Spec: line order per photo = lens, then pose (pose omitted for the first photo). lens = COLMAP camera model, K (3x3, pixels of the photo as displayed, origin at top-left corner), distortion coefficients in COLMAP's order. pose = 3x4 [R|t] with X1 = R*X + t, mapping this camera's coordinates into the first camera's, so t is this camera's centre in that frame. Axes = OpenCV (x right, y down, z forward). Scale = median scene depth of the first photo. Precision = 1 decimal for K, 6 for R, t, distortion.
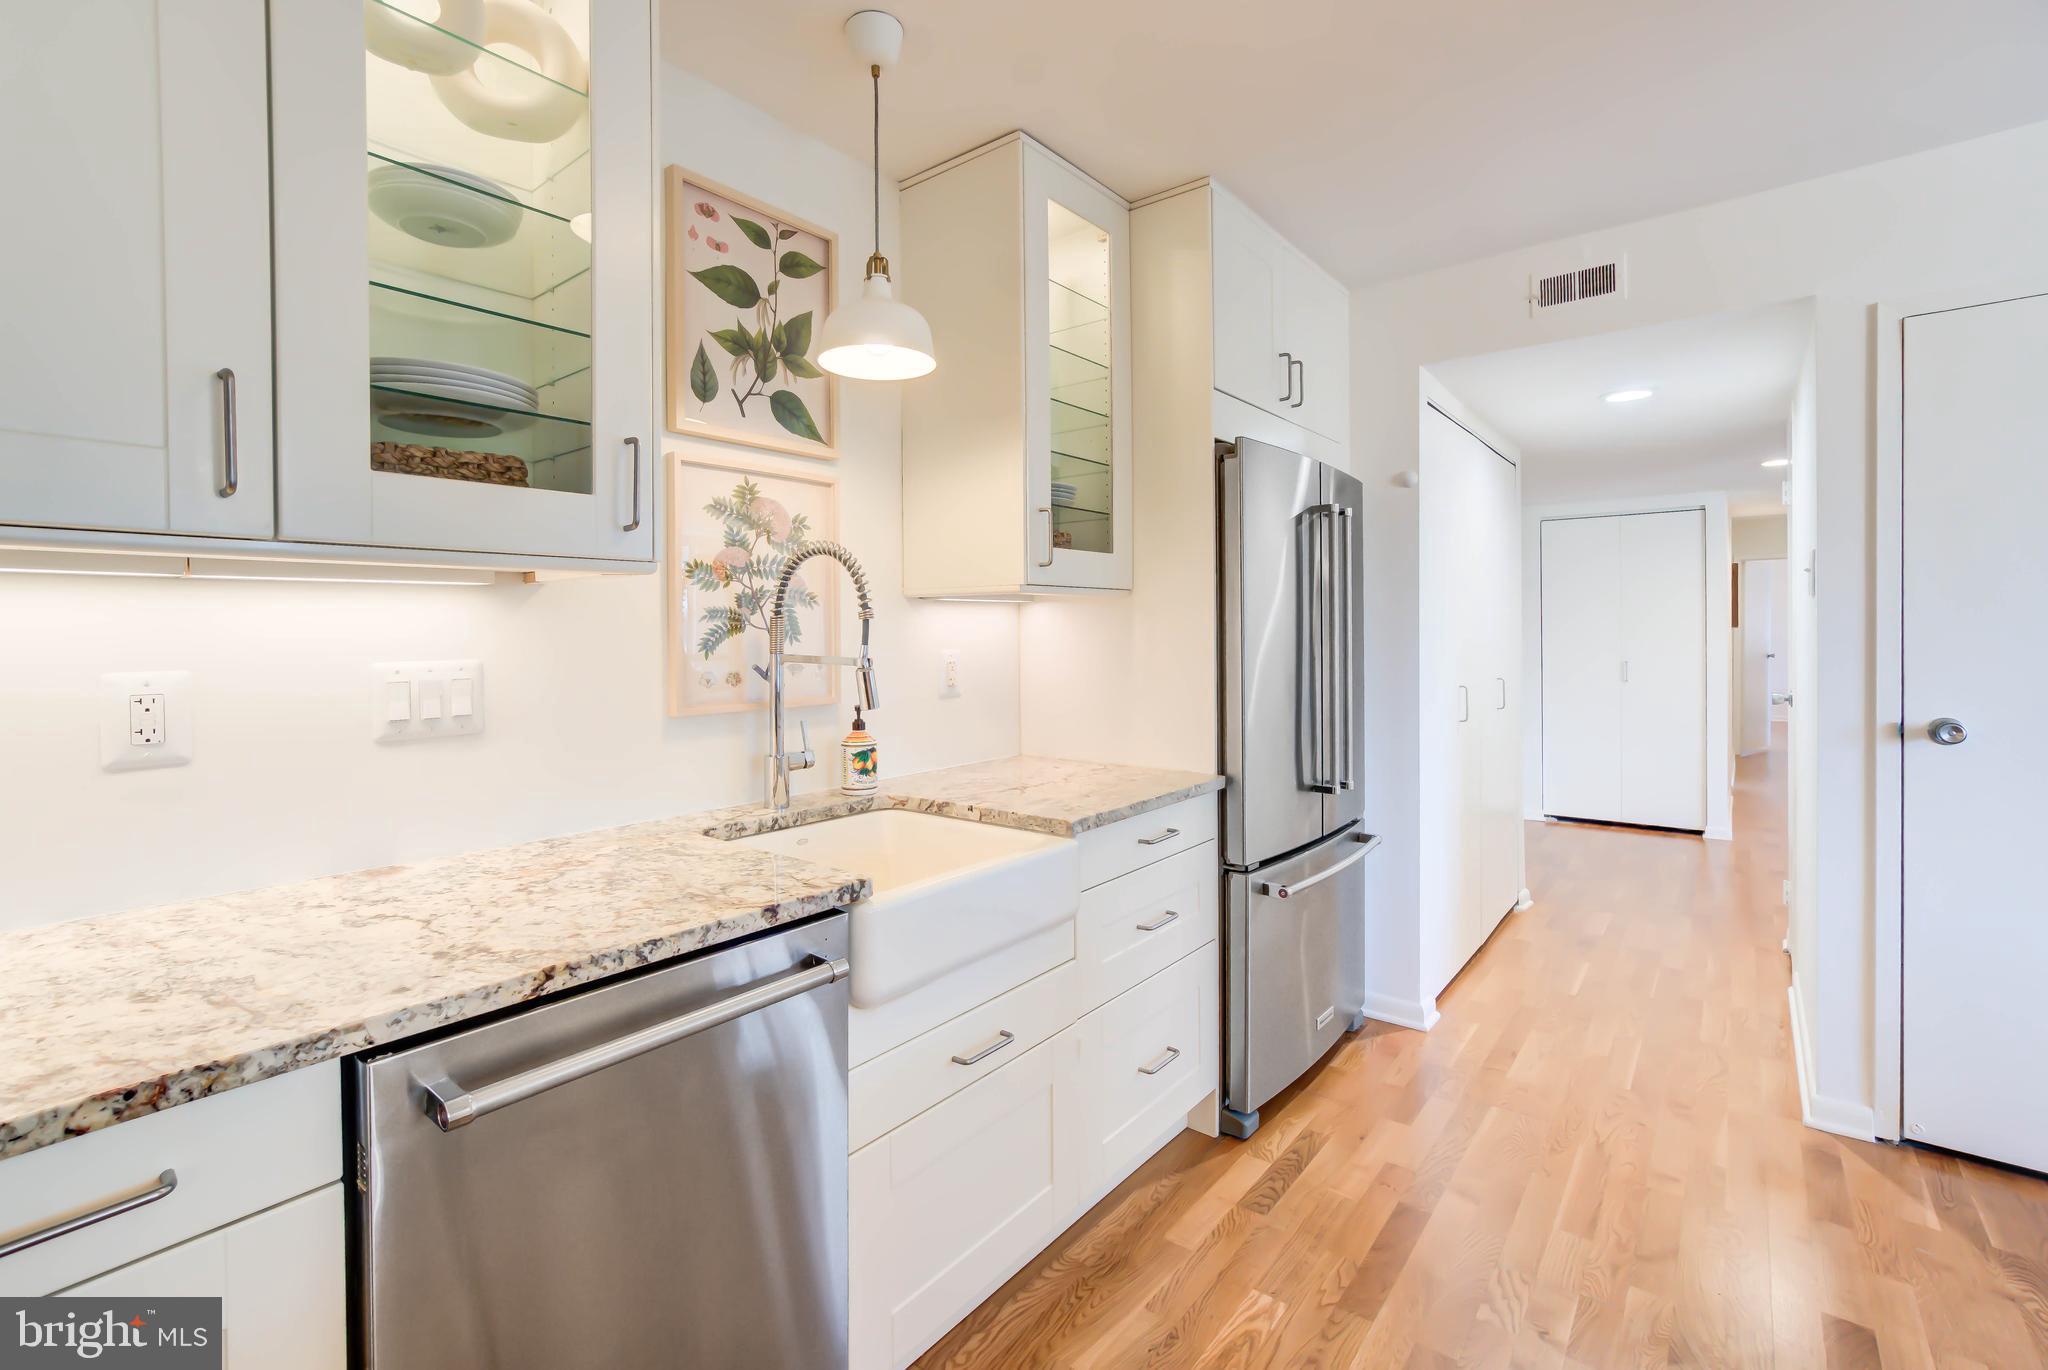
lens RADIAL K [[907.4, 0, 1027.6], [0, 907.4, 633.9], [0, 0, 1]] dist [-0.022145, 0.000015]
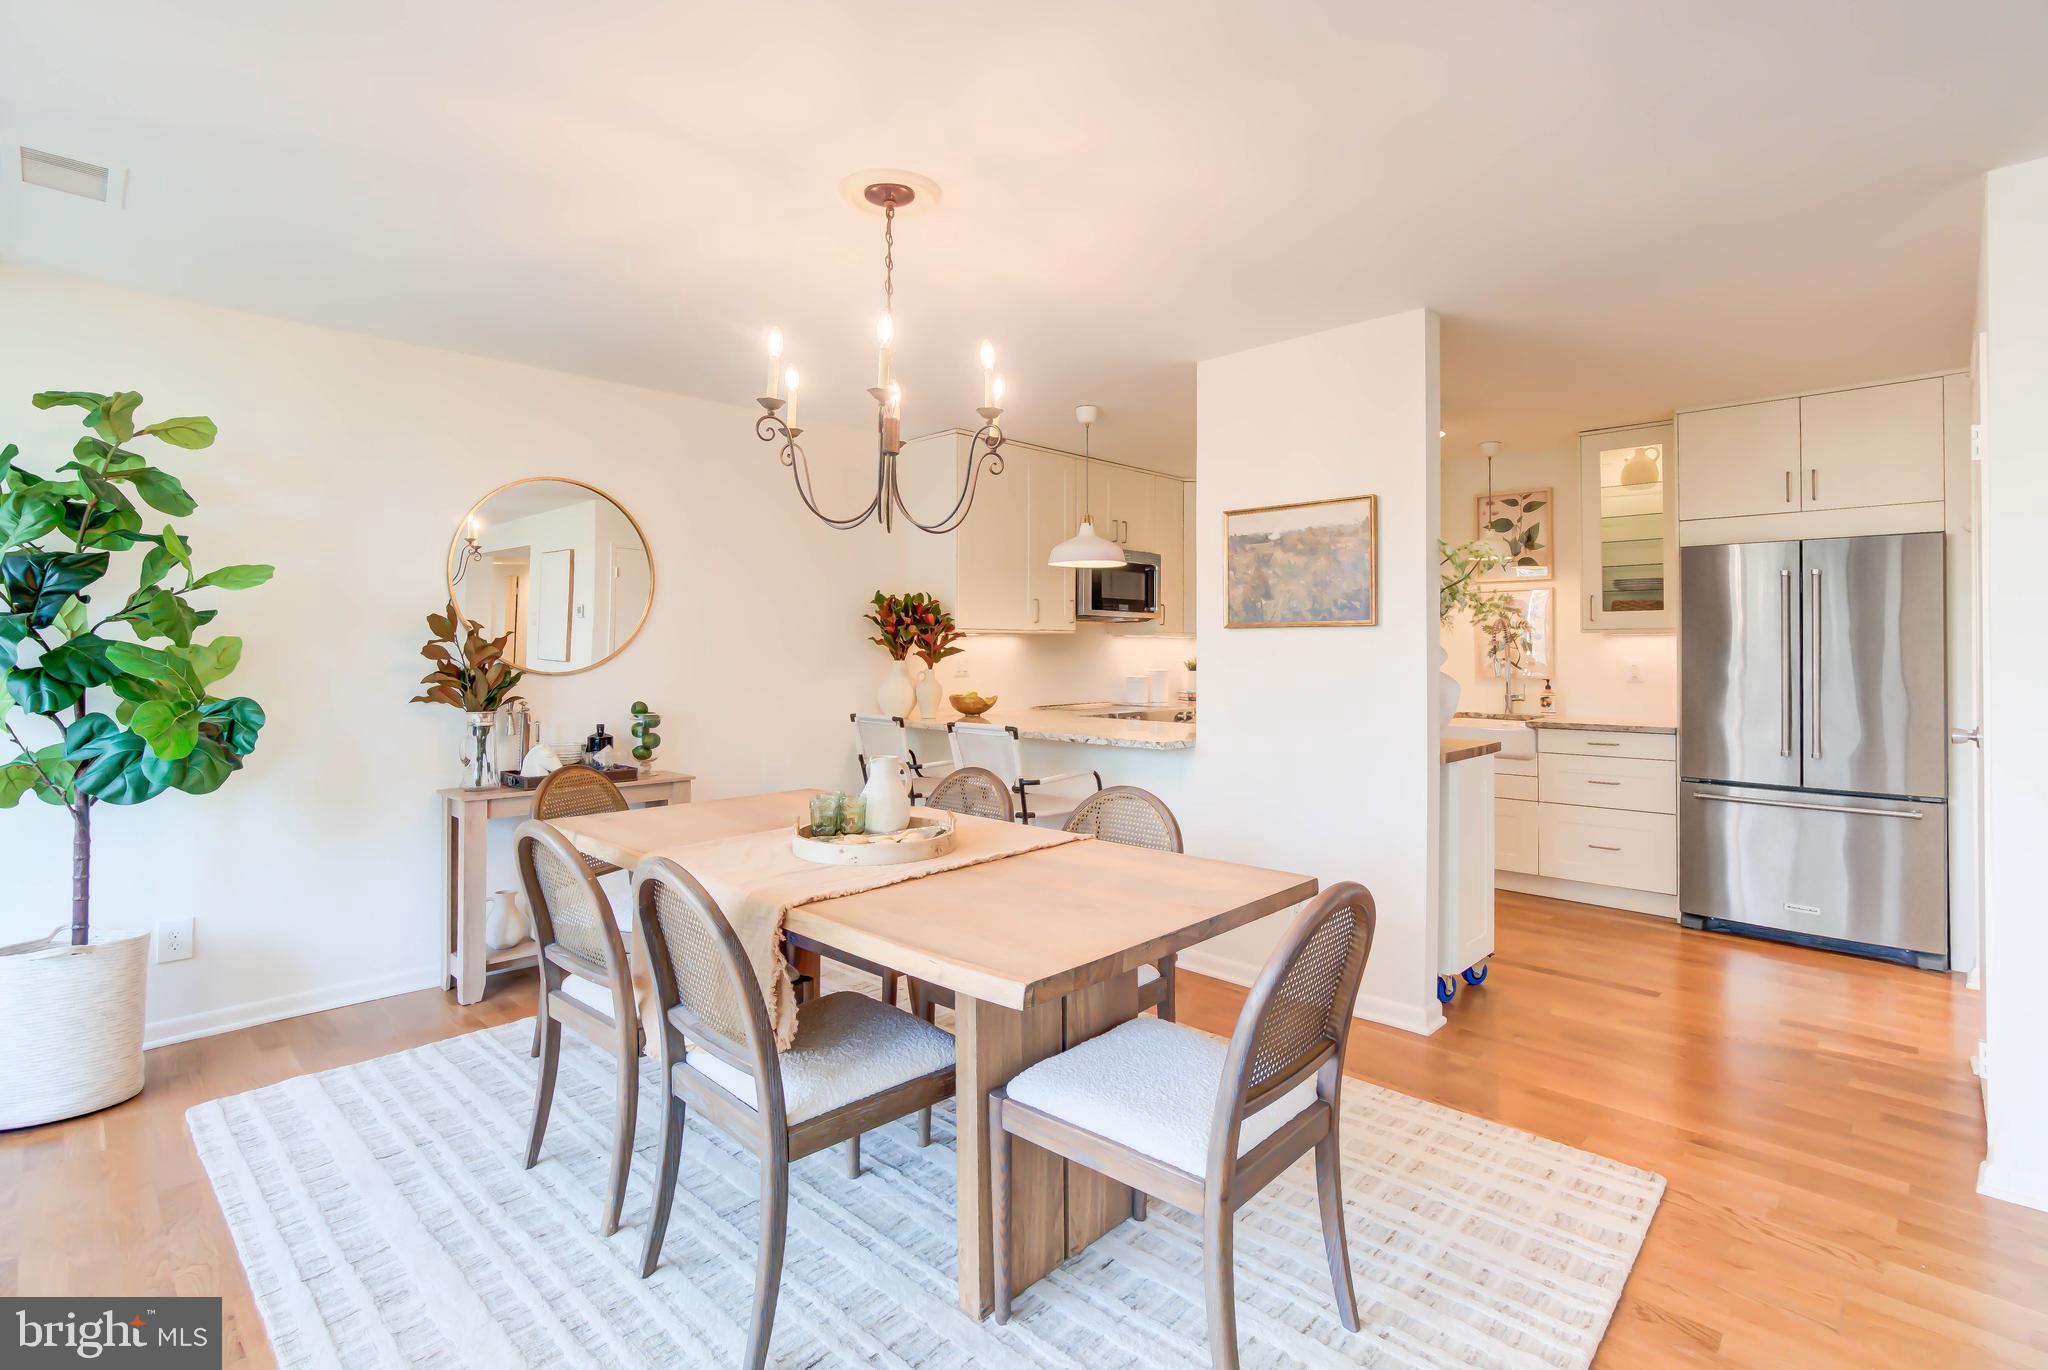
lens RADIAL K [[964.0, 0, 1016.4], [0, 964.0, 635.7], [0, 0, 1]] dist [-0.000873, -0.000122]
pose [[-0.100300, -0.006000, -0.994939, 2.756277], [-0.002570, 0.999980, -0.005771, -0.022909], [0.994954, 0.001978, -0.100313, -0.191110]]
